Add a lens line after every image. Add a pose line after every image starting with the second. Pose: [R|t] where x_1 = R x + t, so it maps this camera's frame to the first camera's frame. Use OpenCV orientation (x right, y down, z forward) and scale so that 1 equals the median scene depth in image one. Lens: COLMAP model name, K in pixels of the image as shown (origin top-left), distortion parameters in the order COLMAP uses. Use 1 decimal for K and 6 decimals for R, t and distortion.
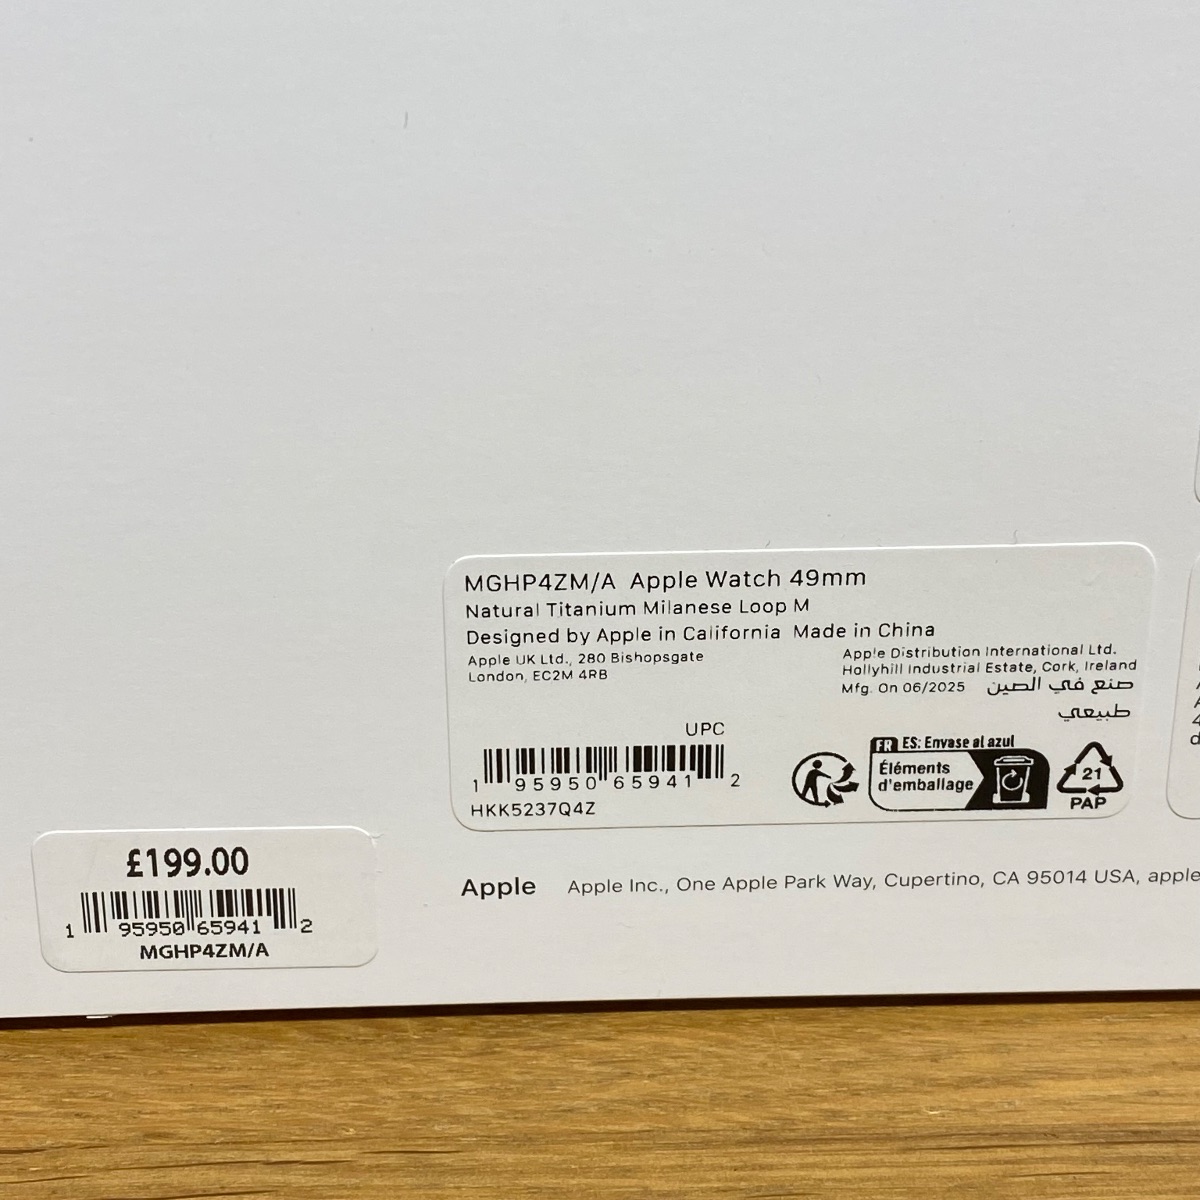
lens RADIAL K [[2458.1, 0, 566.7], [0, 2458.1, 537.6], [0, 0, 1]] dist [0.127414, 0.000000]
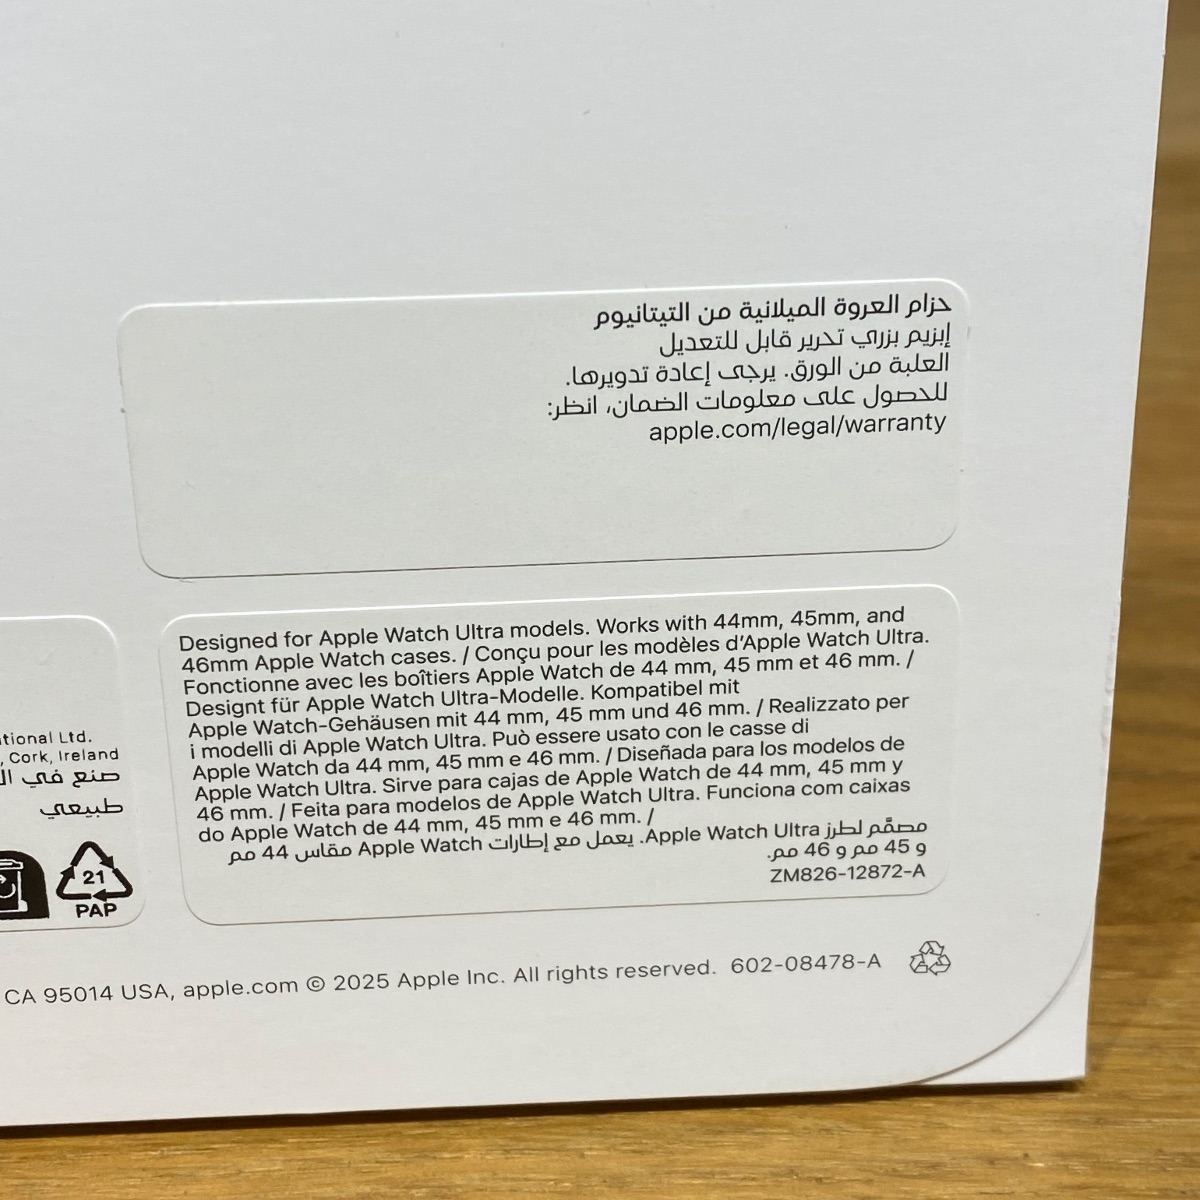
lens RADIAL K [[2458.1, 0, 599.2], [0, 2458.1, 601.3], [0, 0, 1]] dist [0.127414, 0.000000]
pose [[0.999750, -0.011597, 0.019128, 0.377870], [0.011765, 0.999893, -0.008684, 0.006510], [-0.019025, 0.008907, 0.999779, 0.110755]]
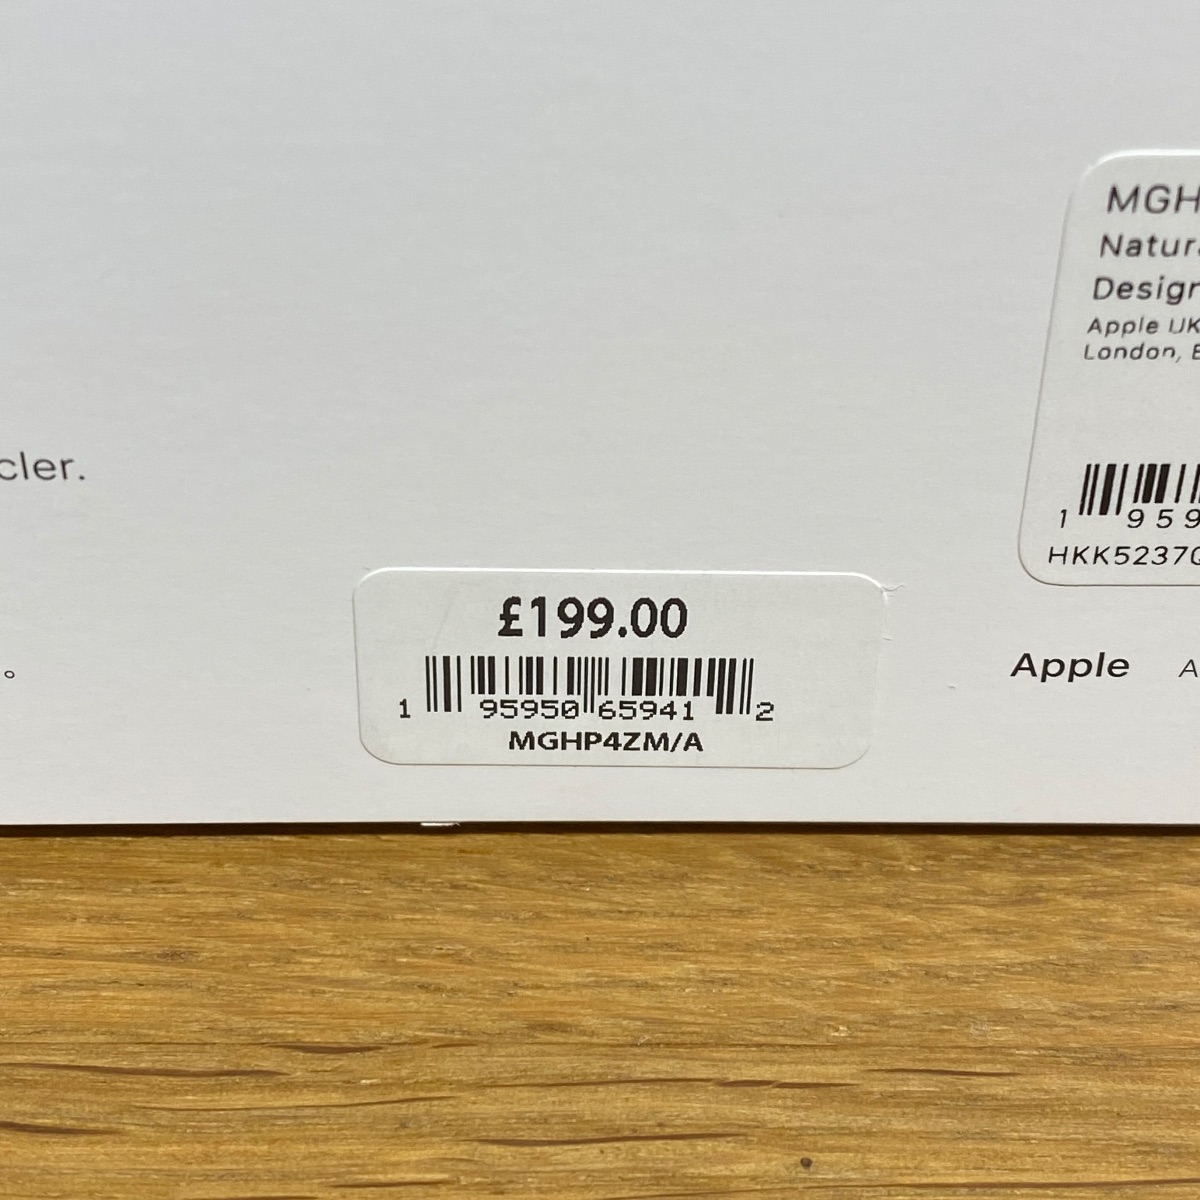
lens RADIAL K [[2458.1, 0, 636.3], [0, 2458.1, 548.3], [0, 0, 1]] dist [0.127414, 0.000000]
pose [[0.999552, 0.029532, 0.004788, -0.146465], [-0.029874, 0.976482, 0.213518, -0.021354], [0.001631, -0.213566, 0.976927, 0.387462]]
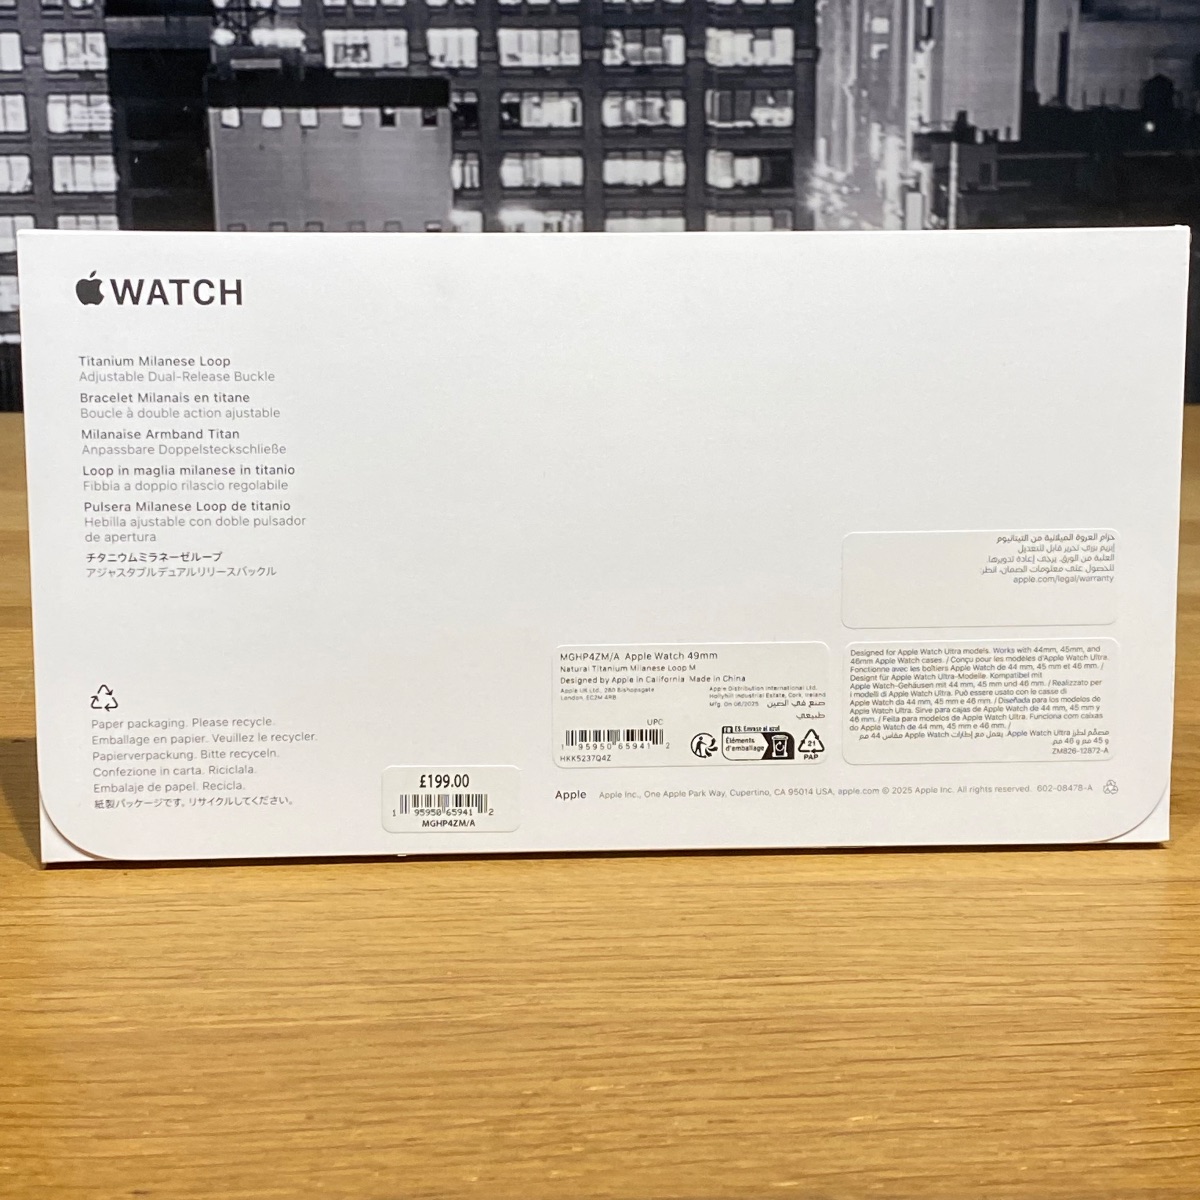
lens RADIAL K [[2454.7, 0, 601.1], [0, 2454.7, 589.5], [0, 0, 1]] dist [0.115782, 0.000000]
pose [[0.999168, -0.000979, 0.040774, -0.097875], [0.011238, 0.967621, -0.252158, 0.564191], [-0.039207, 0.252407, 0.966827, -1.406245]]
